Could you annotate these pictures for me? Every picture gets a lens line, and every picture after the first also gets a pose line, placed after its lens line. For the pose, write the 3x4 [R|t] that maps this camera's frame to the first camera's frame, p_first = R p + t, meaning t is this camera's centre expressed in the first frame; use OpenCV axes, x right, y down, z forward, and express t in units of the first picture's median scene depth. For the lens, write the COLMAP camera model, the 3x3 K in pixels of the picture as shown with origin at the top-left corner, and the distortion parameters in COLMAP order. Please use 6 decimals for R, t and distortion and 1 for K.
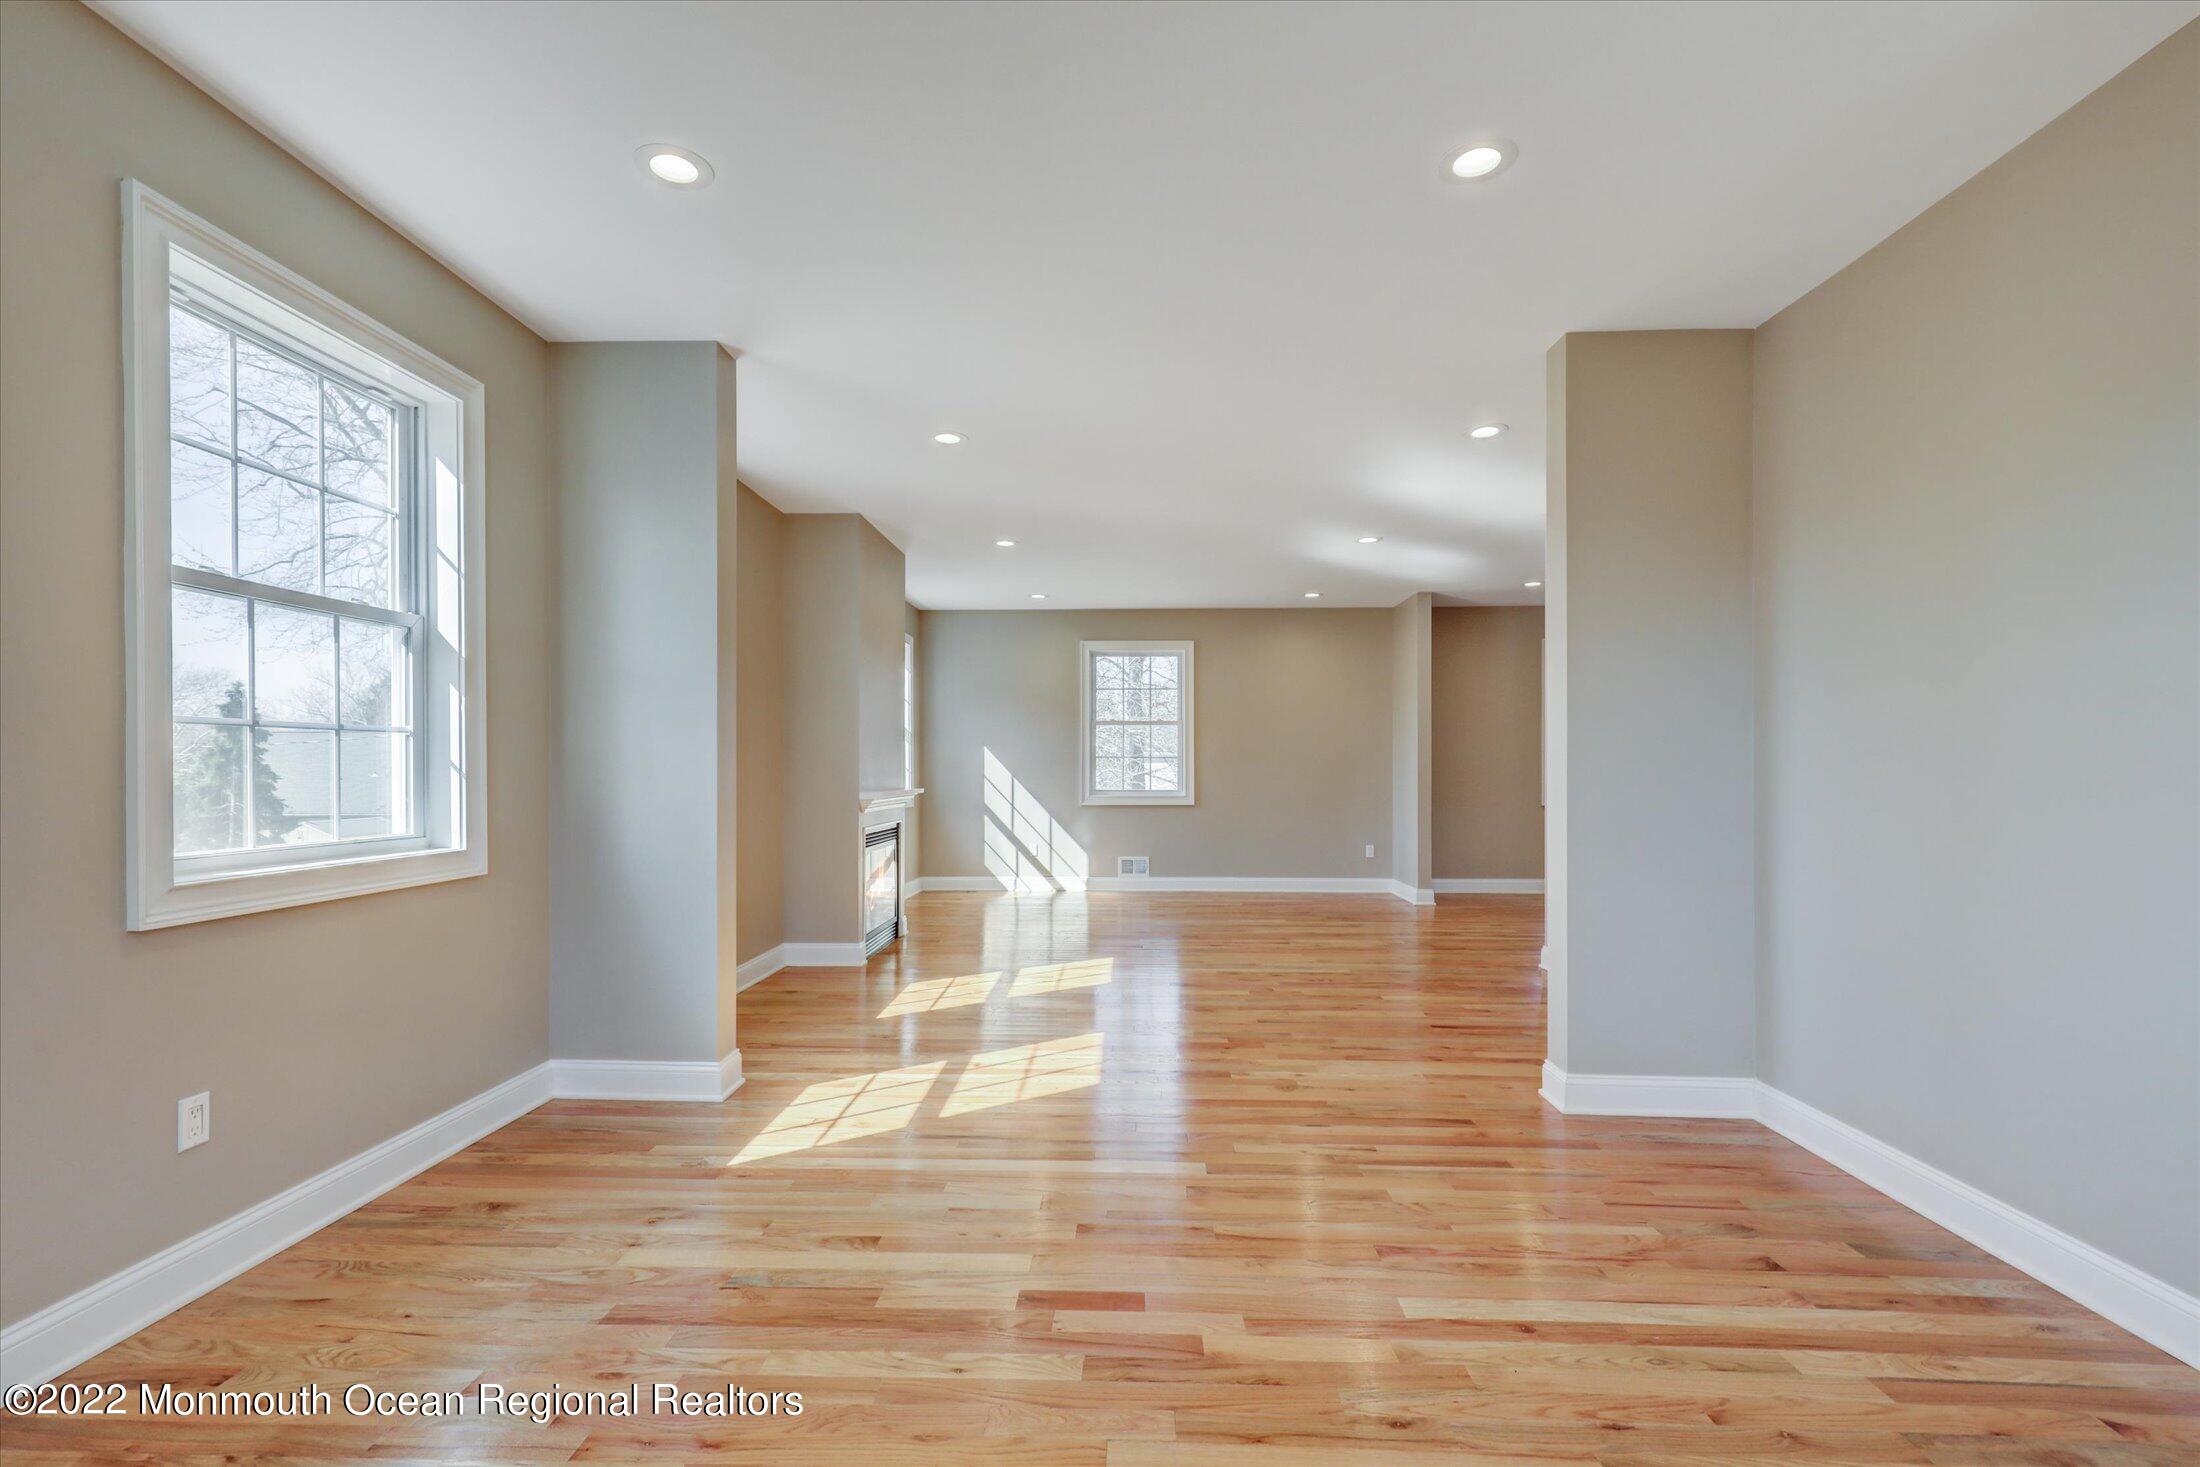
lens RADIAL K [[987.9, 0, 1092.0], [0, 987.9, 767.4], [0, 0, 1]] dist [0.011855, -0.000165]
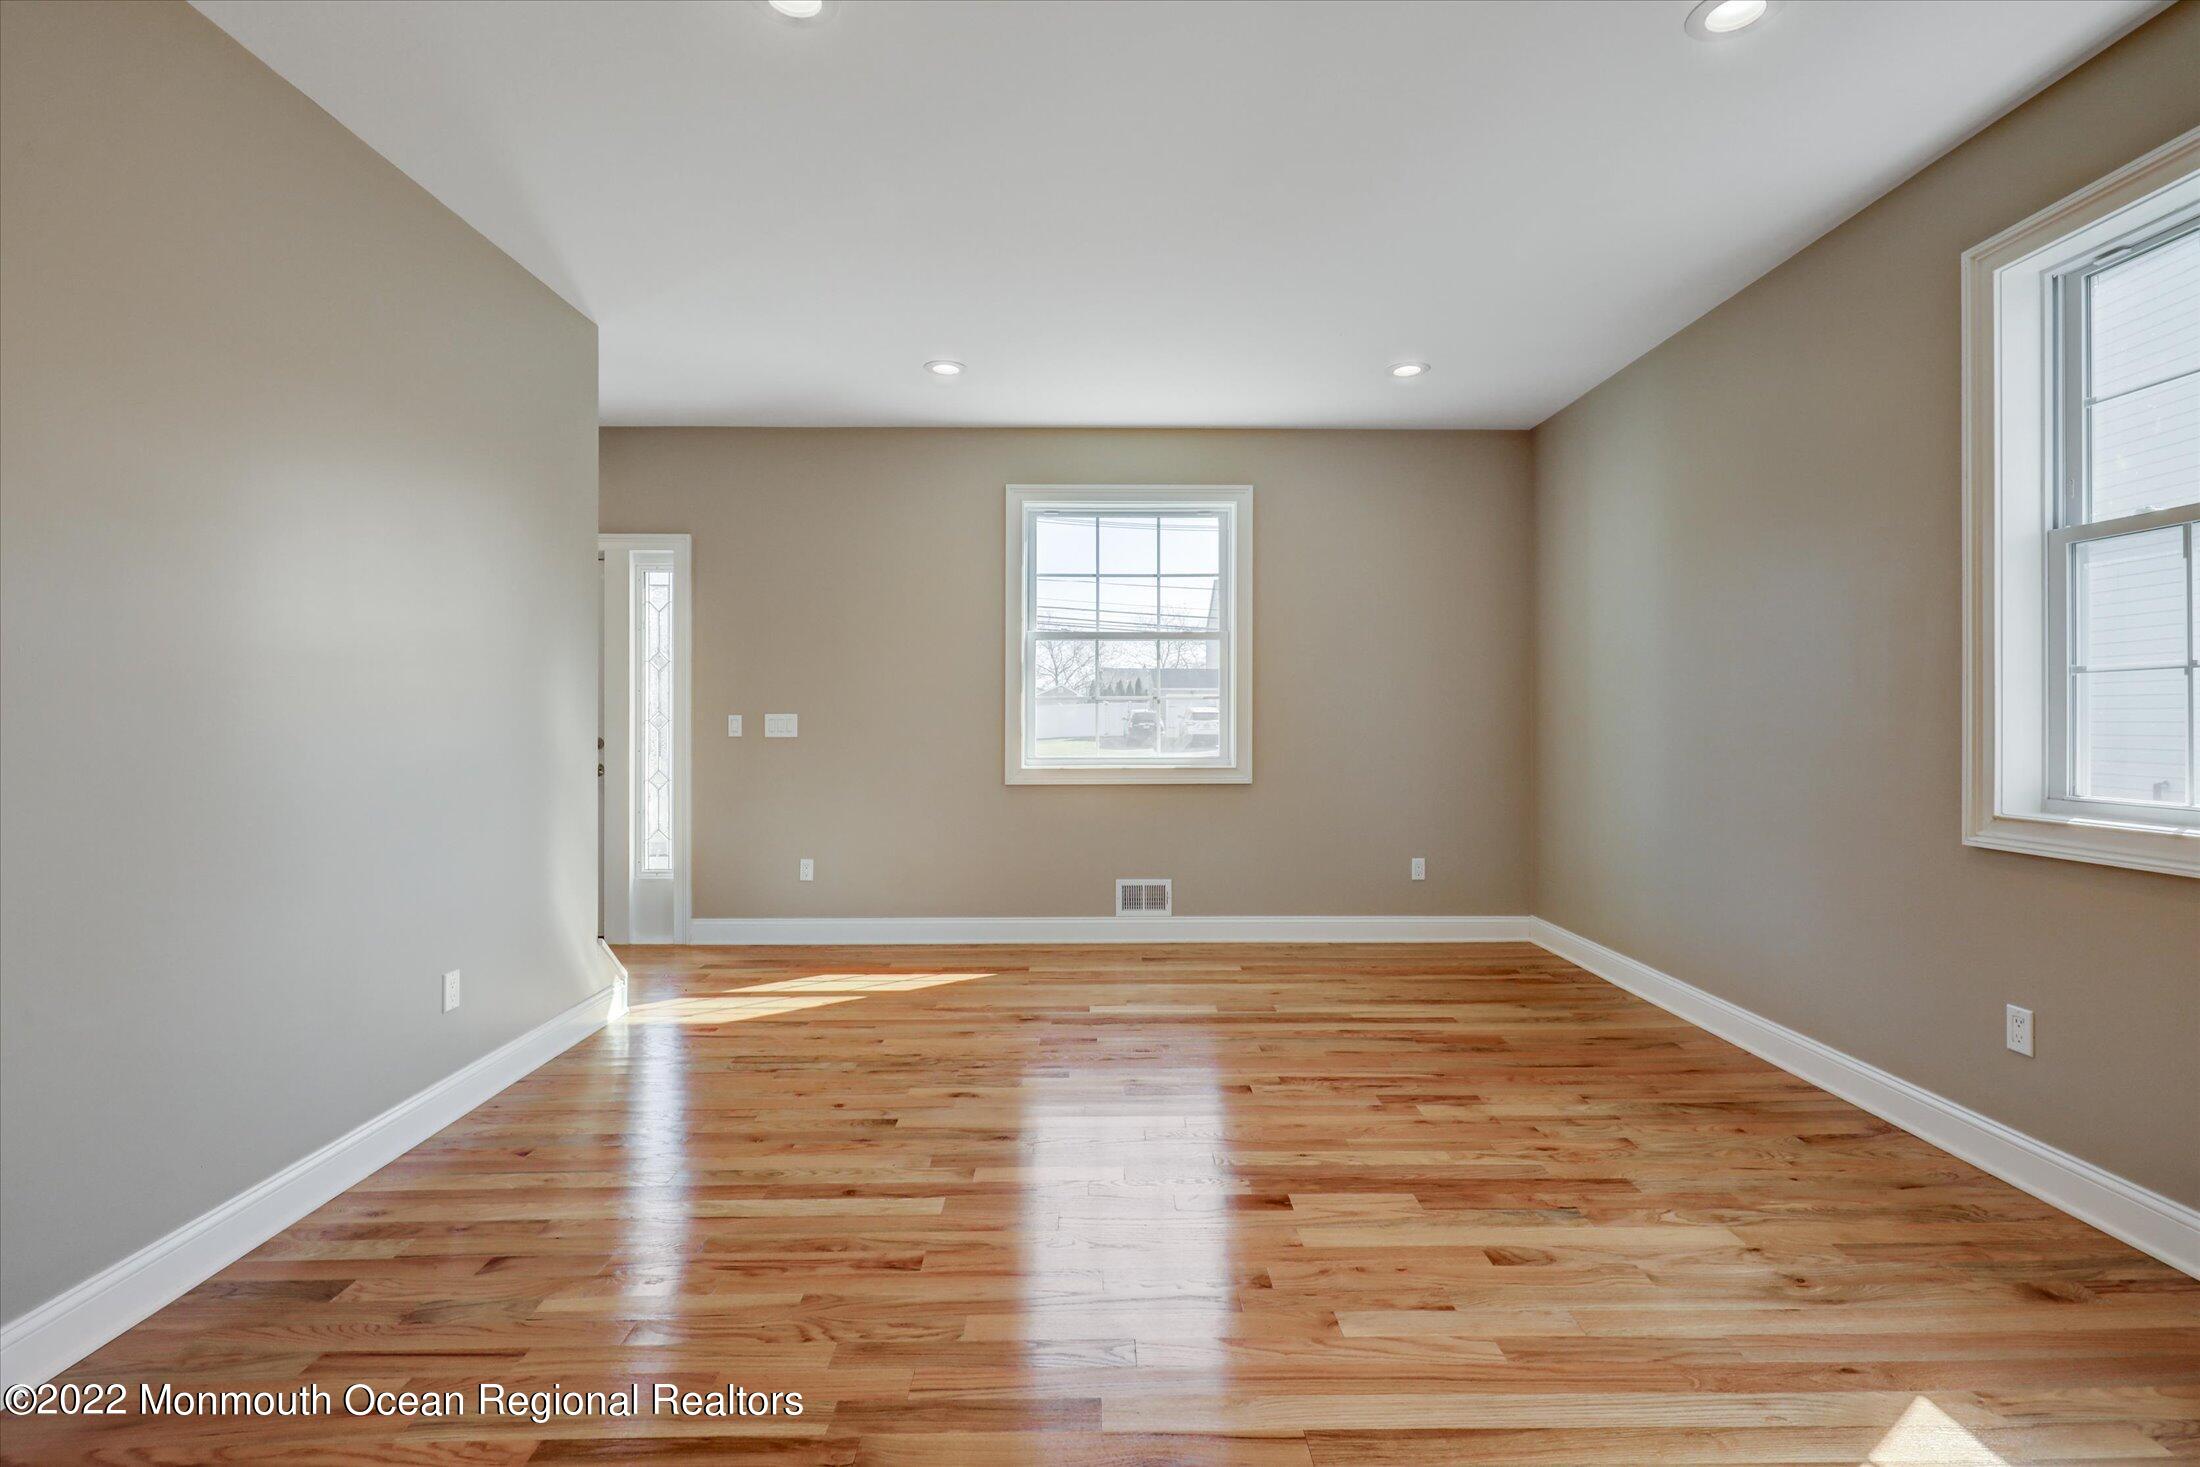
lens RADIAL K [[985.1, 0, 1101.3], [0, 985.1, 728.4], [0, 0, 1]] dist [0.001271, 0.000201]
pose [[-0.998413, 0.001678, -0.056284, 0.051312], [0.001282, 0.999974, 0.007082, 0.001730], [0.056295, 0.006999, -0.998390, 0.547791]]
